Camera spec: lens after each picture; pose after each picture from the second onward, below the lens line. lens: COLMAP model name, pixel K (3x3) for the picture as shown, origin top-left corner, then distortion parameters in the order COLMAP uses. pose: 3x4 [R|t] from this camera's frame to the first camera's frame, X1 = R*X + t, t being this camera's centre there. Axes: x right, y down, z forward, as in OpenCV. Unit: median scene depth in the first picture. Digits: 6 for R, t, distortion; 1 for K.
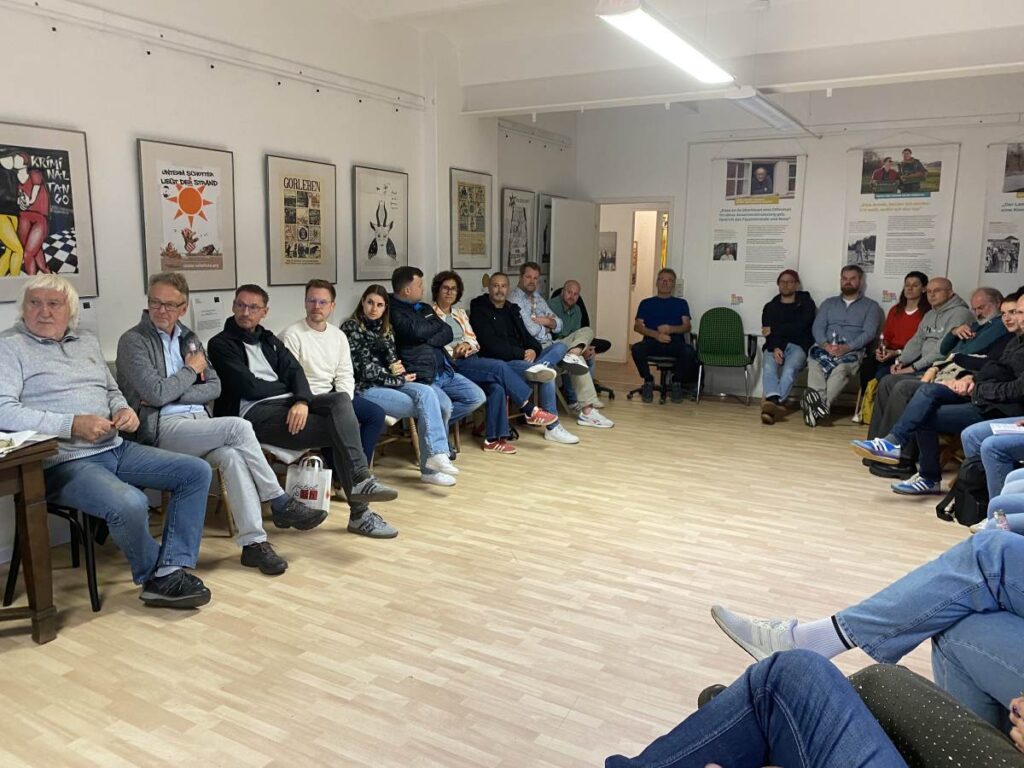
lens RADIAL K [[785.7, 0, 512.2], [0, 785.7, 383.9], [0, 0, 1]] dist [0.039816, -0.012631]
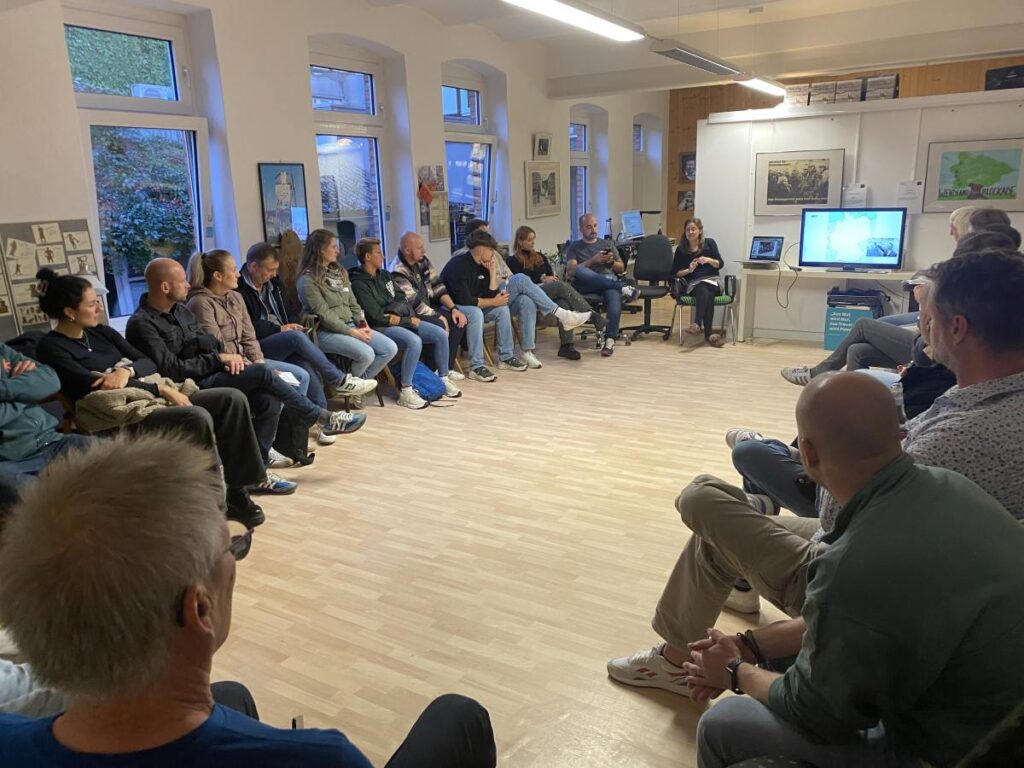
lens RADIAL K [[785.7, 0, 512.5], [0, 785.7, 384.7], [0, 0, 1]] dist [0.039816, -0.012631]
pose [[-0.999550, 0.019262, 0.022995, 0.201952], [0.026954, 0.913131, 0.406774, -0.291533], [-0.013163, 0.407210, -0.913240, 1.594827]]
